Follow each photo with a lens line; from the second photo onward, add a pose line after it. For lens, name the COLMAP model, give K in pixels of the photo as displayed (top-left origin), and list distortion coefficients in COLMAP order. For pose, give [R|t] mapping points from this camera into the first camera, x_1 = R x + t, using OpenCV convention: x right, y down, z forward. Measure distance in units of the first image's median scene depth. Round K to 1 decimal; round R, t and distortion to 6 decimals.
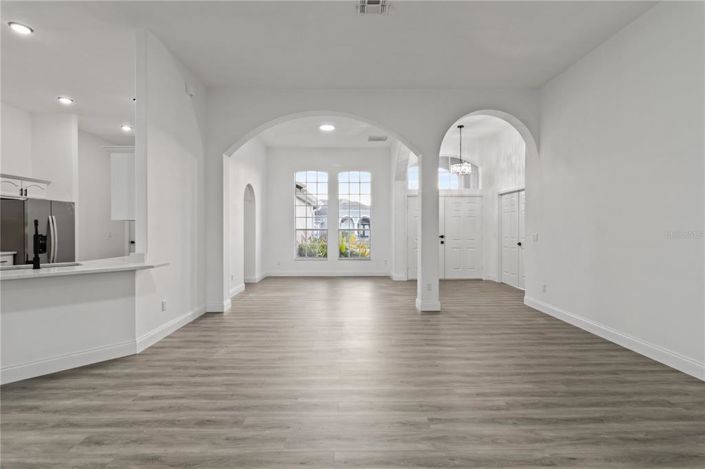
lens RADIAL K [[335.5, 0, 350.2], [0, 335.5, 230.7], [0, 0, 1]] dist [0.004265, 0.001765]
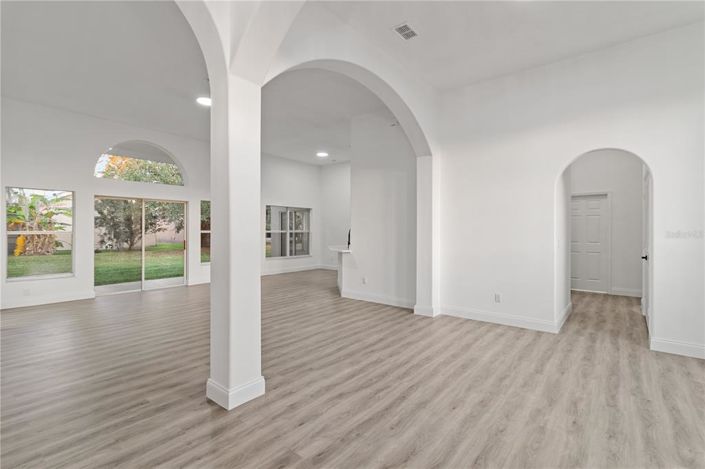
lens RADIAL K [[335.5, 0, 349.4], [0, 335.5, 230.6], [0, 0, 1]] dist [0.004265, 0.001765]
pose [[-0.646464, 0.003929, -0.762934, 0.458993], [0.007018, 0.999975, -0.000796, 0.016278], [0.762912, -0.005869, -0.646476, 1.334939]]
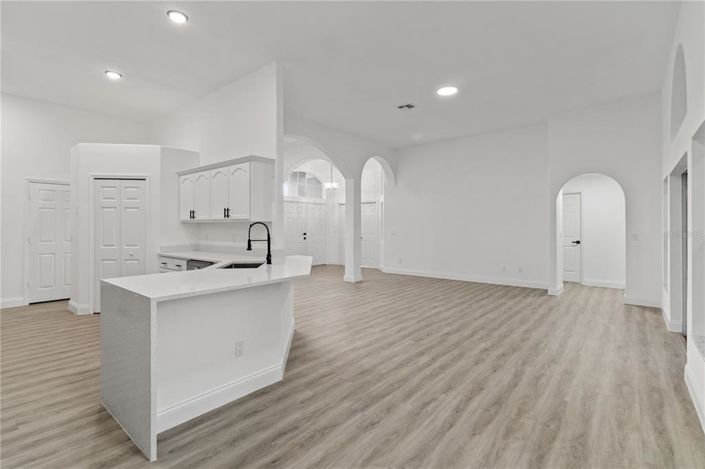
lens RADIAL K [[335.5, 0, 354.6], [0, 335.5, 230.0], [0, 0, 1]] dist [0.004265, 0.001765]
pose [[0.652751, -0.009986, 0.757506, -0.877278], [0.007556, 0.999949, 0.006671, -0.007316], [-0.757534, 0.001369, 0.652794, 0.007485]]
